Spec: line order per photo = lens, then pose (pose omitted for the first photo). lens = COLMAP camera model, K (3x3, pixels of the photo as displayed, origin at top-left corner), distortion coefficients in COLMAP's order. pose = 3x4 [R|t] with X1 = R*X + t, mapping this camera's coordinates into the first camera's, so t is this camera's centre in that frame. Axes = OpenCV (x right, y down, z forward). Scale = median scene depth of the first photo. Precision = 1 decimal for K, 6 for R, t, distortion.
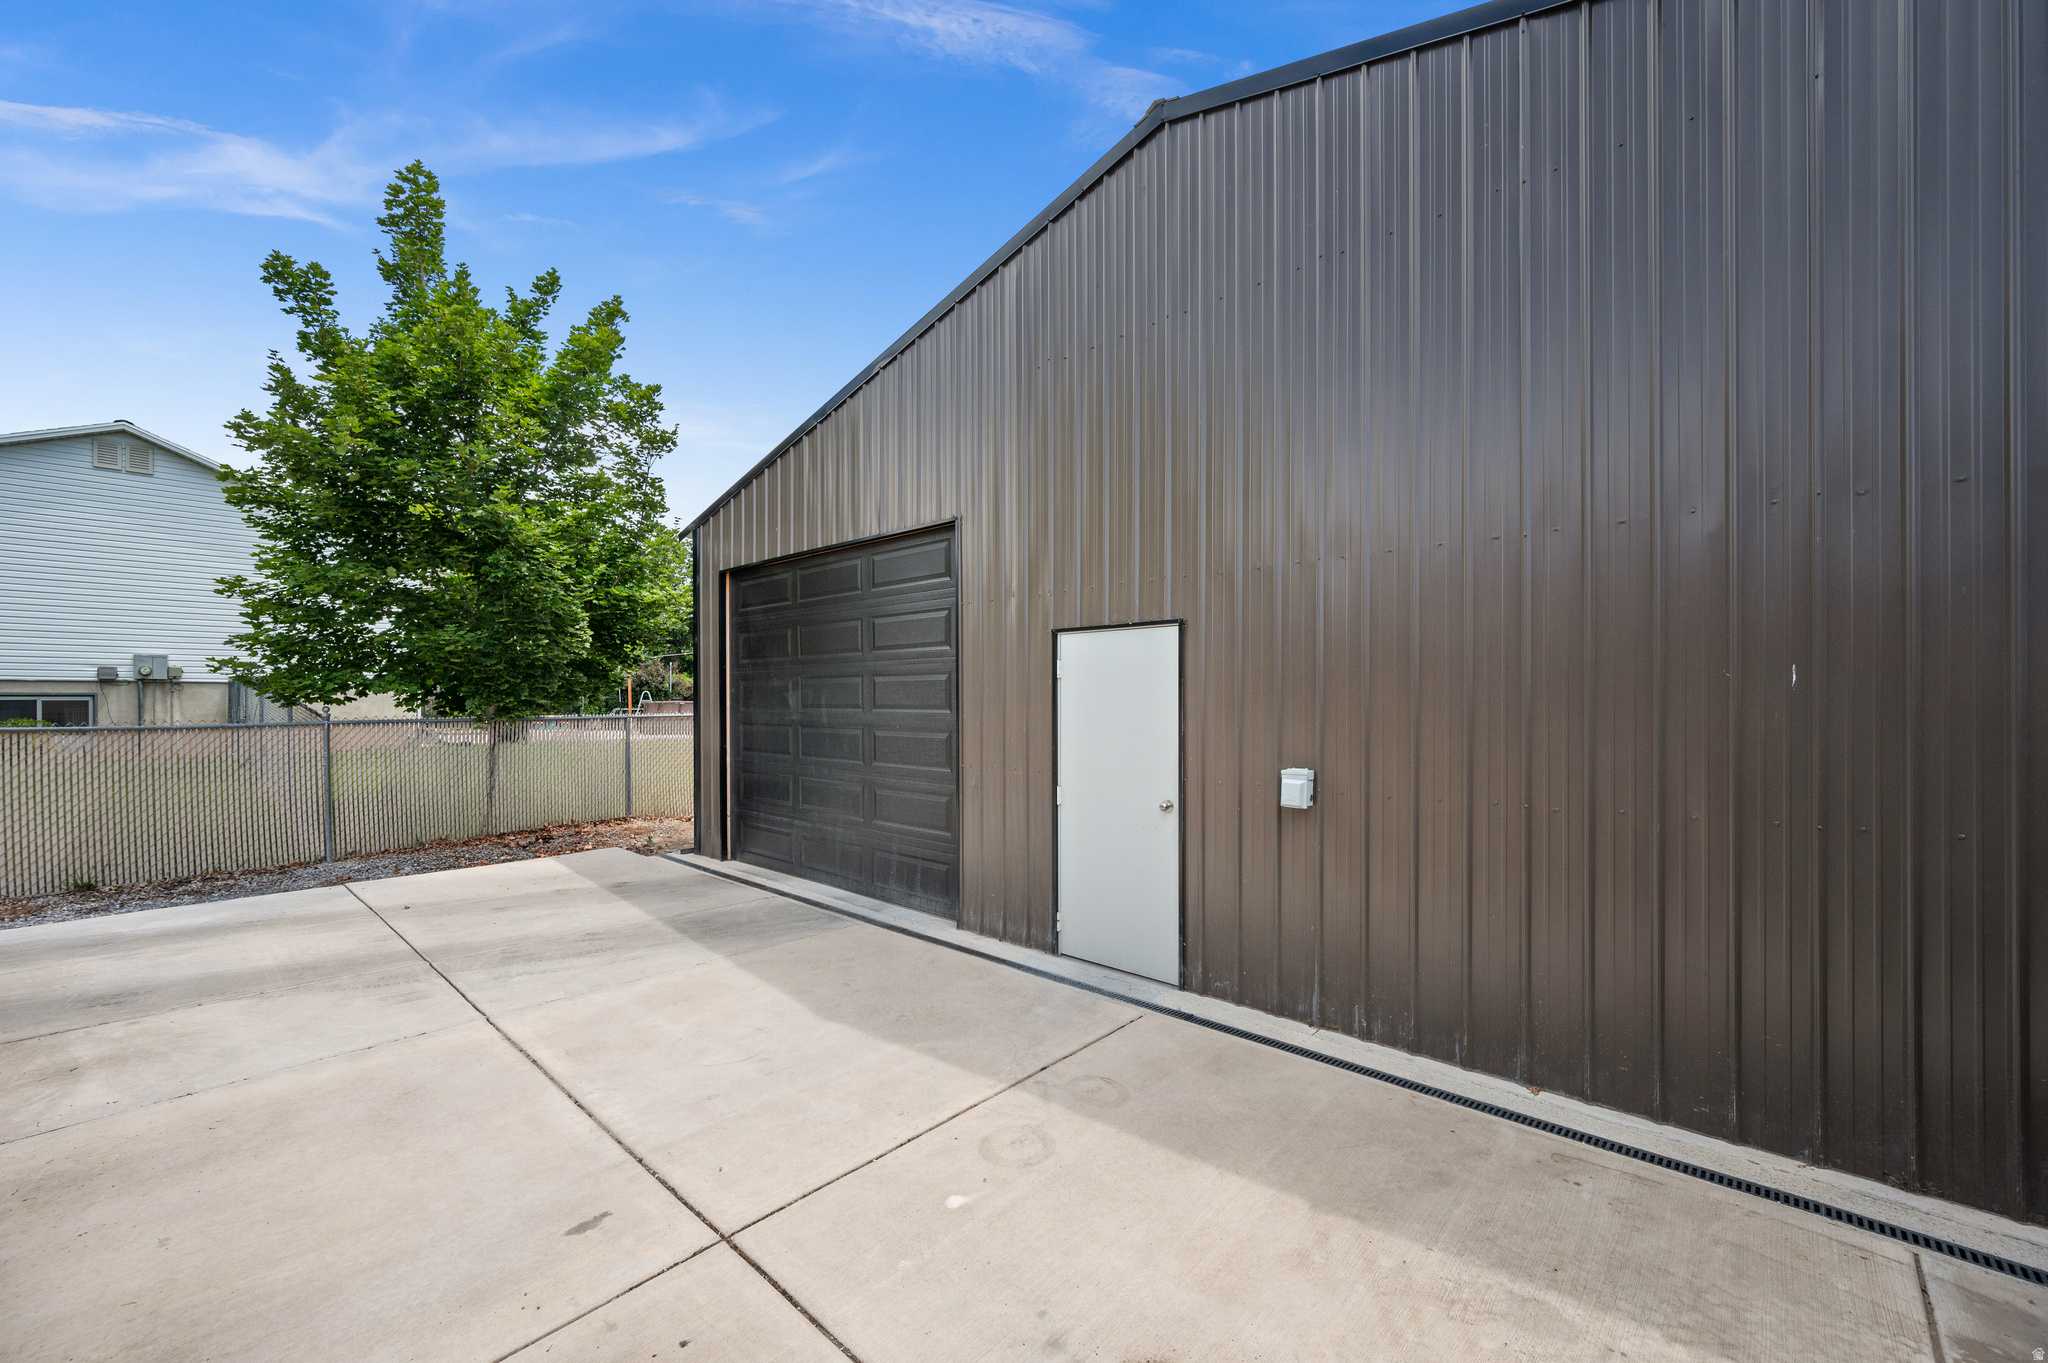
lens RADIAL K [[811.4, 0, 1024.0], [0, 811.4, 681.5], [0, 0, 1]] dist [-0.000530, -0.000064]
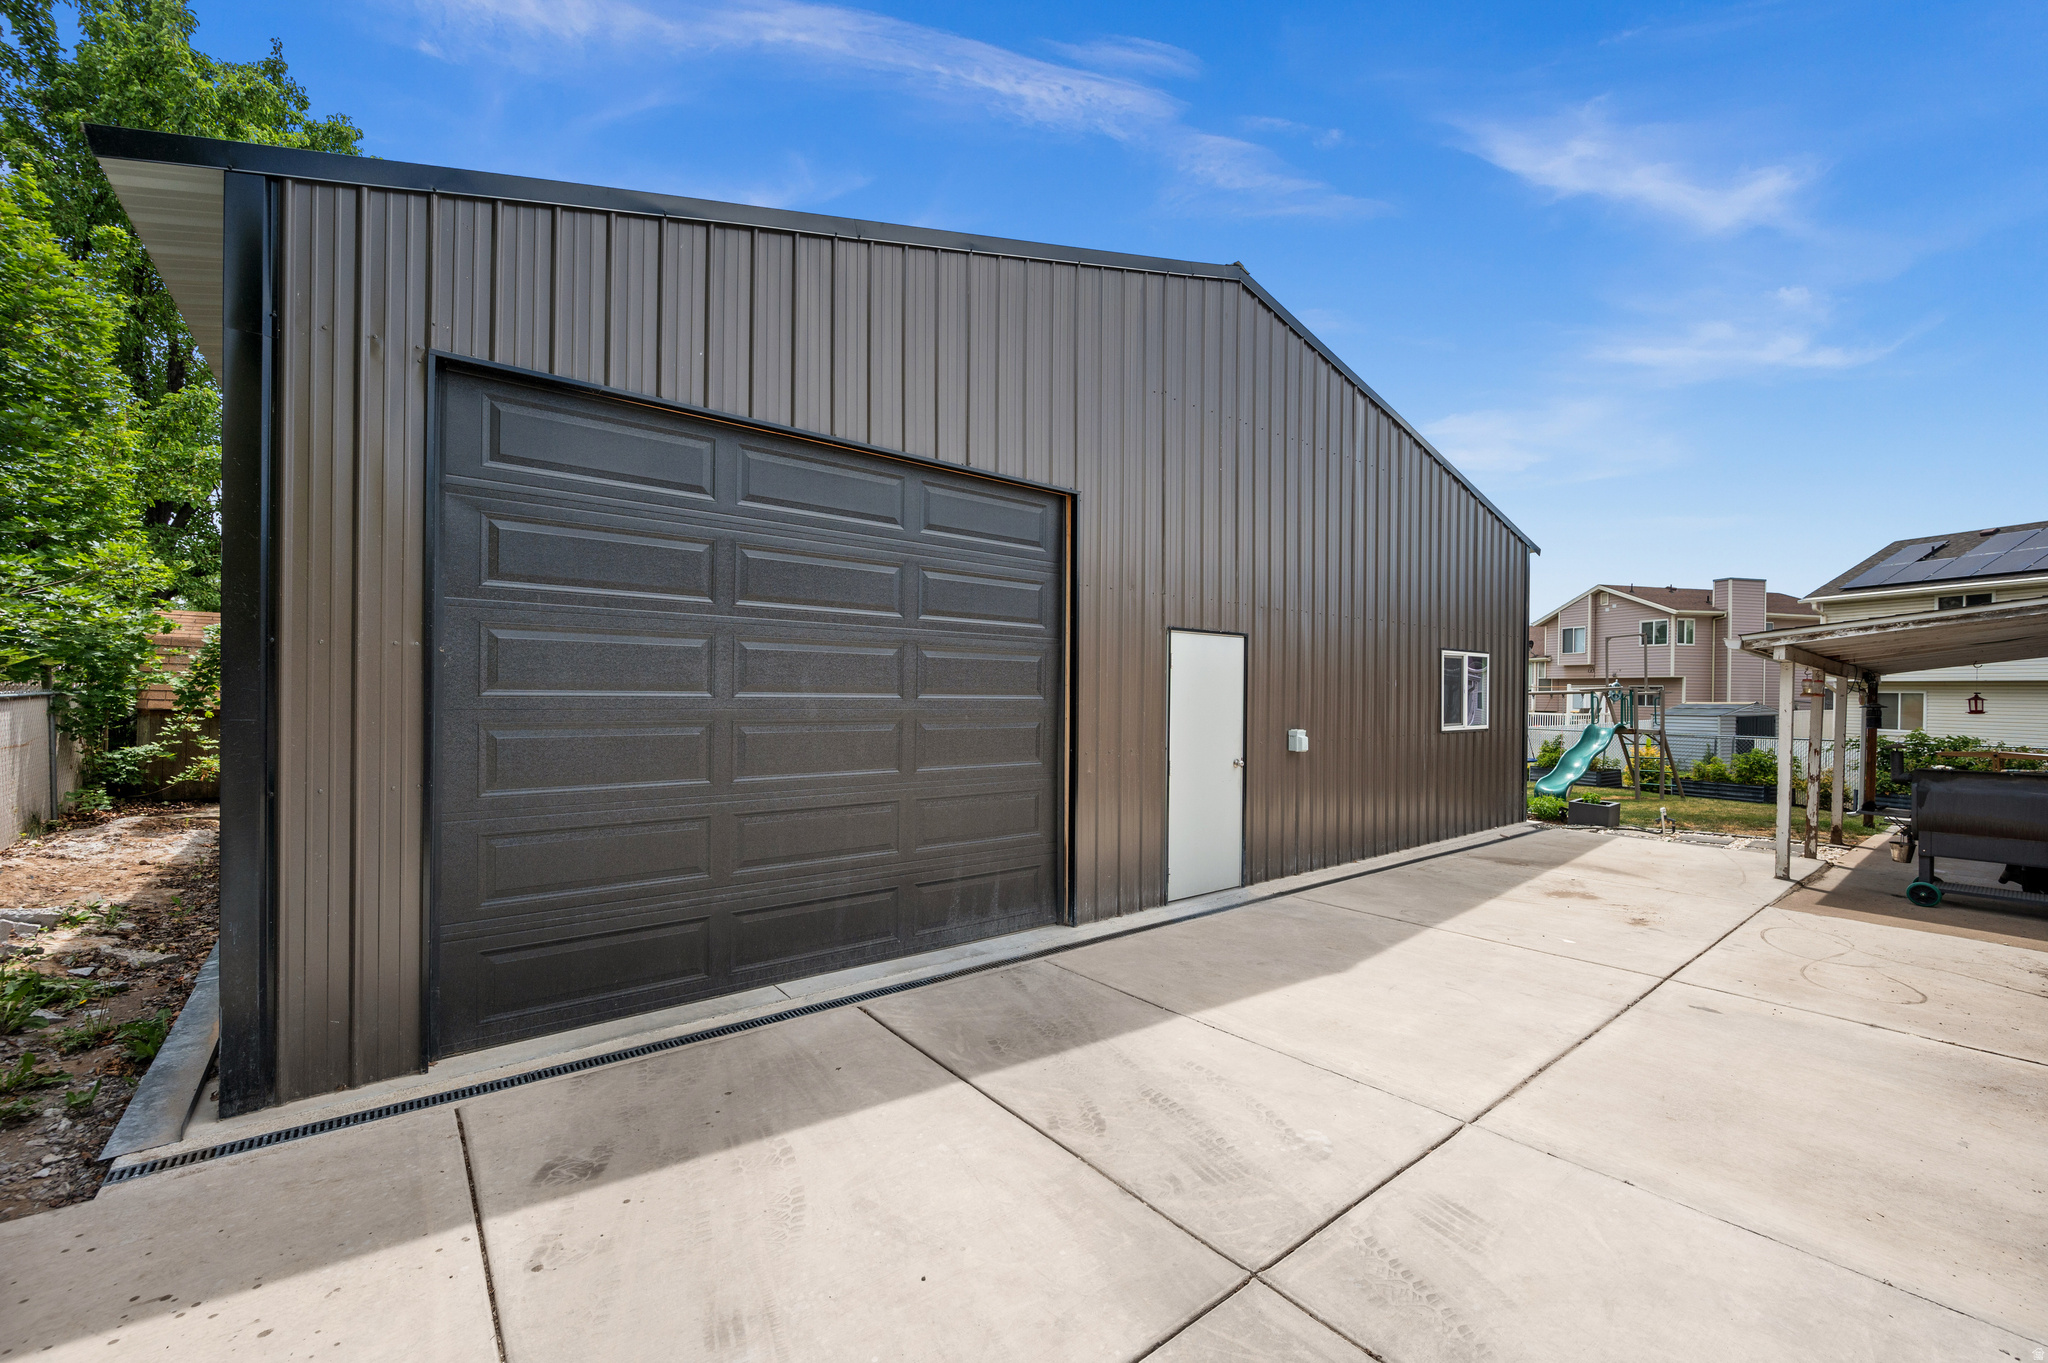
lens RADIAL K [[811.4, 0, 1024.0], [0, 811.4, 681.5], [0, 0, 1]] dist [-0.000530, -0.000064]
pose [[0.151059, 0.017133, 0.988376, -1.225904], [-0.036461, 0.999266, -0.011749, 0.037992], [-0.987852, -0.034263, 0.151573, 1.099919]]
